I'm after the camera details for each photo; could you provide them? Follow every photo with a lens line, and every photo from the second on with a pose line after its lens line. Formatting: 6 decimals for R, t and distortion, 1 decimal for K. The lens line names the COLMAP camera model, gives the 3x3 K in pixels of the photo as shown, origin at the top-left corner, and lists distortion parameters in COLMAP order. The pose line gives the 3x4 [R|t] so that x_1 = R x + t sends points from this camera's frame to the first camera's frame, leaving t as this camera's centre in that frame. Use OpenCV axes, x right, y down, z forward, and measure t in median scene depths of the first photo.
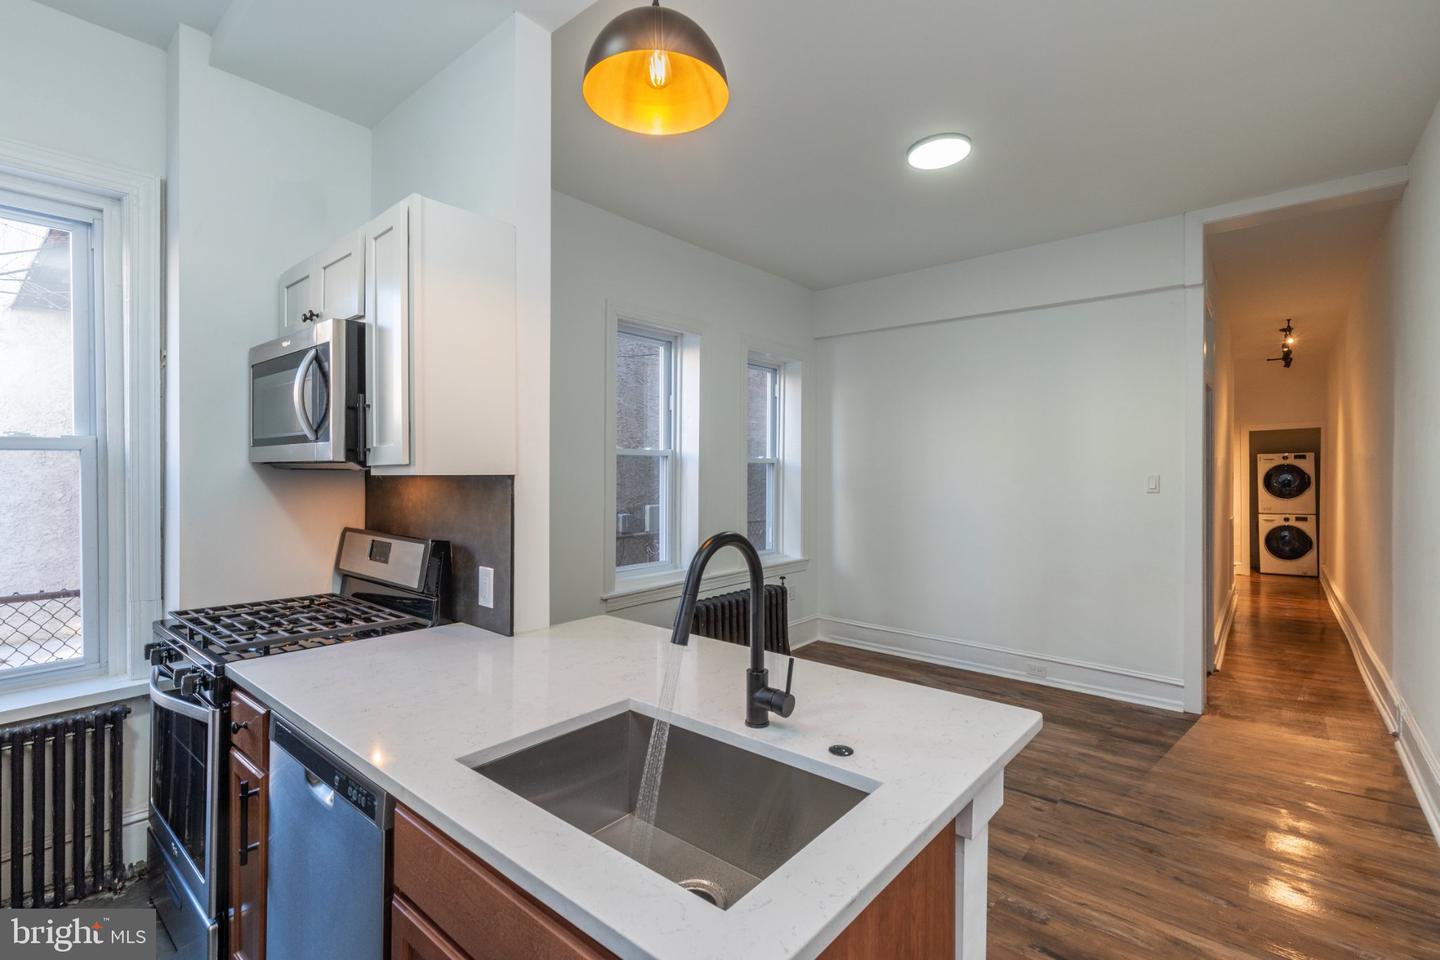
lens RADIAL K [[656.5, 0, 736.0], [0, 656.5, 462.3], [0, 0, 1]] dist [-0.000876, 0.000201]
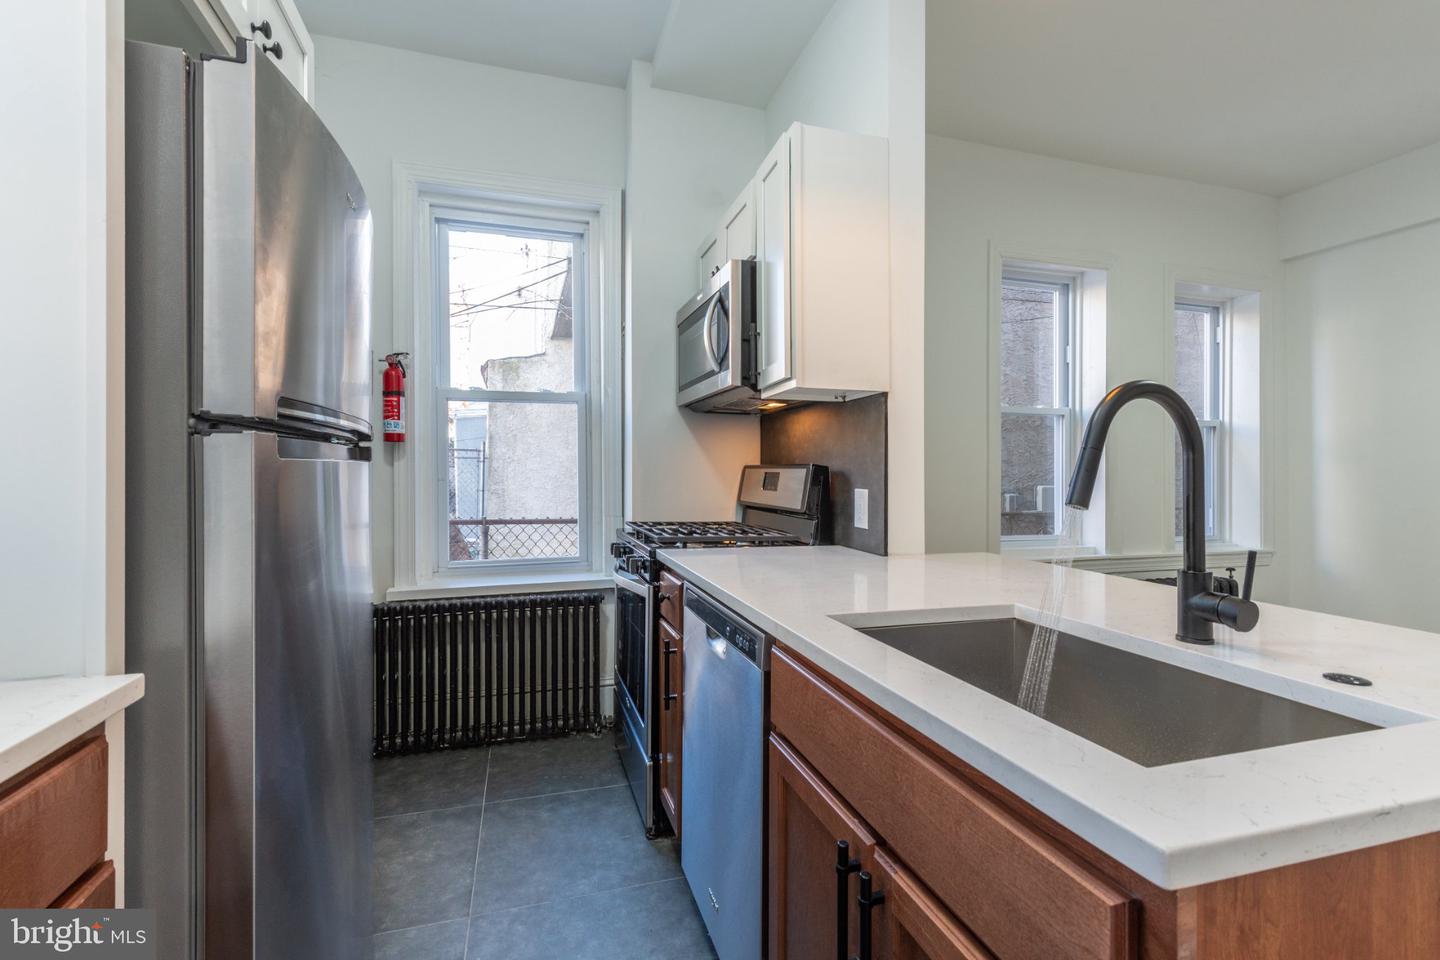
lens RADIAL K [[656.5, 0, 720.5], [0, 656.5, 459.0], [0, 0, 1]] dist [-0.000876, 0.000201]
pose [[0.832198, -0.004719, -0.554458, -0.000582], [0.002120, 0.999984, -0.005329, 0.099002], [0.554474, 0.003259, 0.832194, 0.032703]]
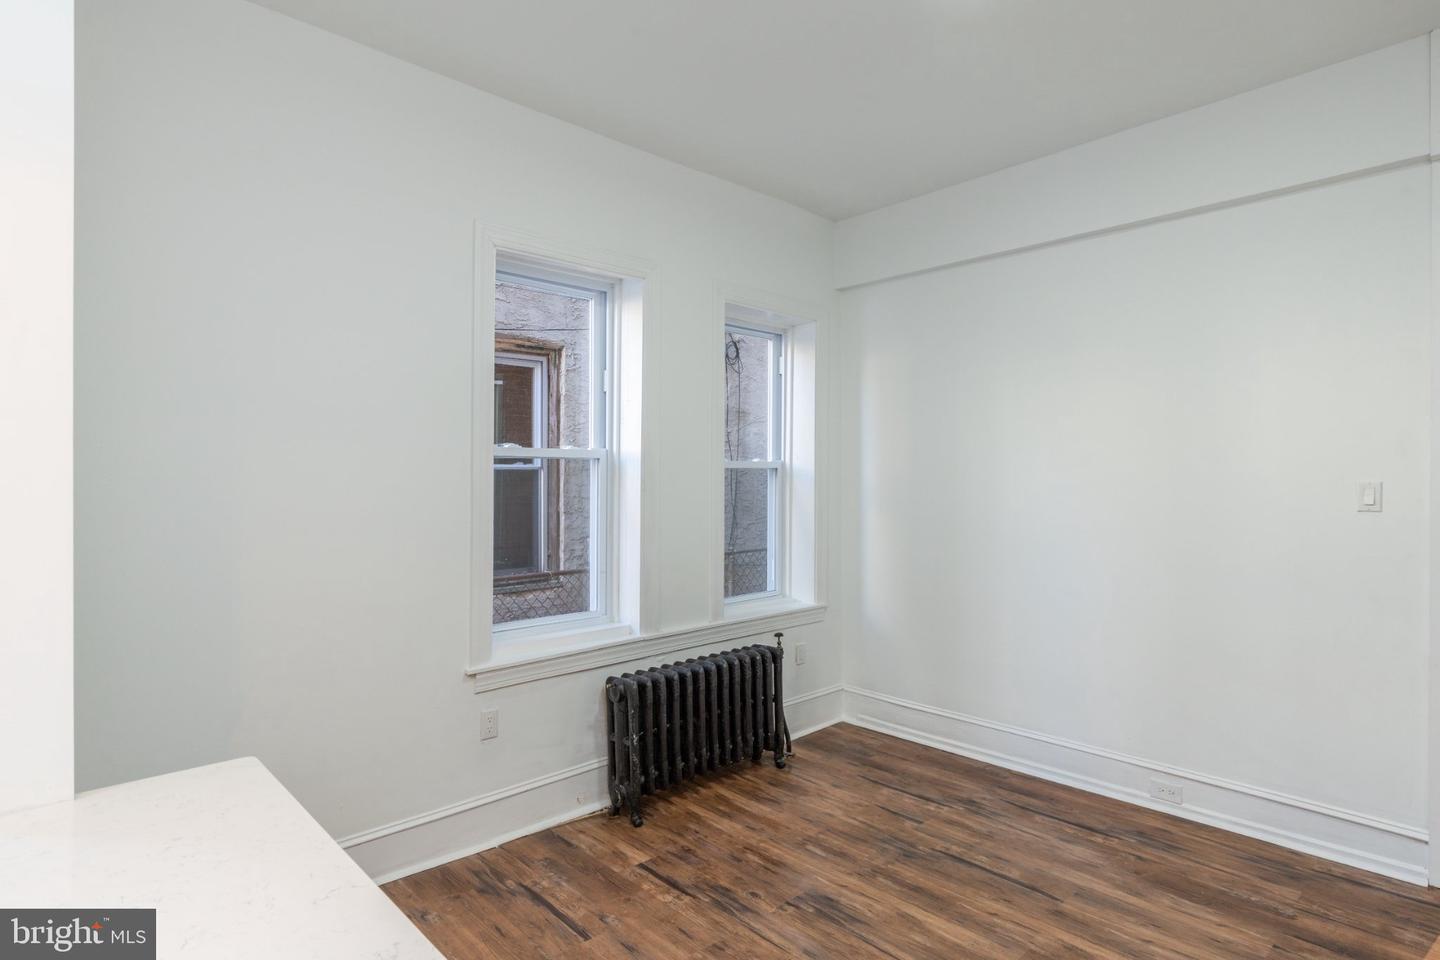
lens RADIAL K [[759.1, 0, 734.4], [0, 759.1, 479.7], [0, 0, 1]] dist [0.001754, -0.000867]
pose [[0.993922, -0.006032, -0.109926, 0.232612], [0.007267, 0.999915, 0.010835, 0.009420], [0.109851, -0.011568, 0.993881, 0.424244]]
